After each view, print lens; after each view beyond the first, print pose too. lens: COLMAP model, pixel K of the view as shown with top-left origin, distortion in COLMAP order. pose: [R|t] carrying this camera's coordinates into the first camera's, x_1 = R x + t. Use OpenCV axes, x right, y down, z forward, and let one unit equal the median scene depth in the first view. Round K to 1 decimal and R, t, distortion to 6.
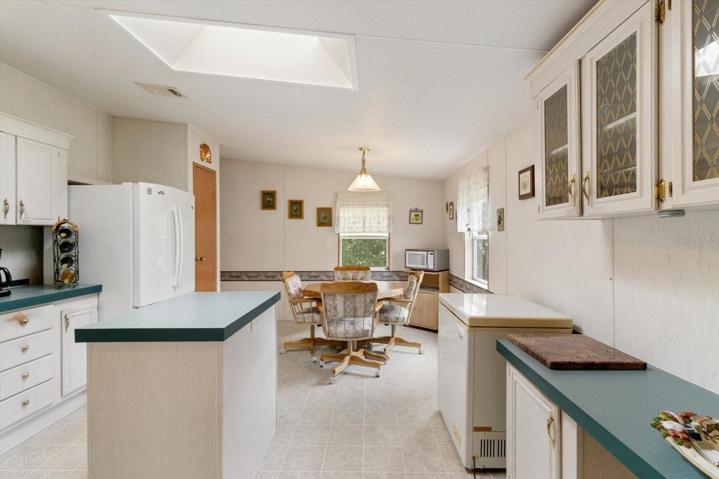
lens RADIAL K [[341.4, 0, 360.9], [0, 341.4, 237.1], [0, 0, 1]] dist [-0.000119, 0.000180]
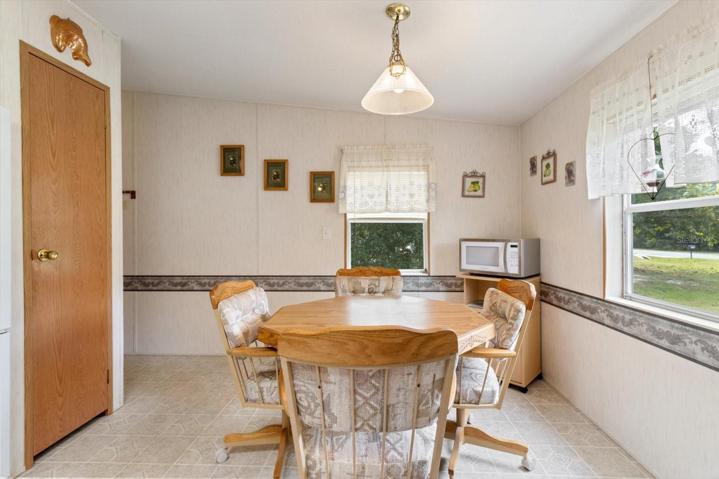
lens RADIAL K [[341.4, 0, 360.9], [0, 341.4, 237.1], [0, 0, 1]] dist [-0.000119, 0.000180]
pose [[0.999483, -0.001548, -0.032101, -0.018986], [0.001774, 0.999974, 0.006993, 0.028618], [0.032090, -0.007046, 0.999460, 0.419496]]
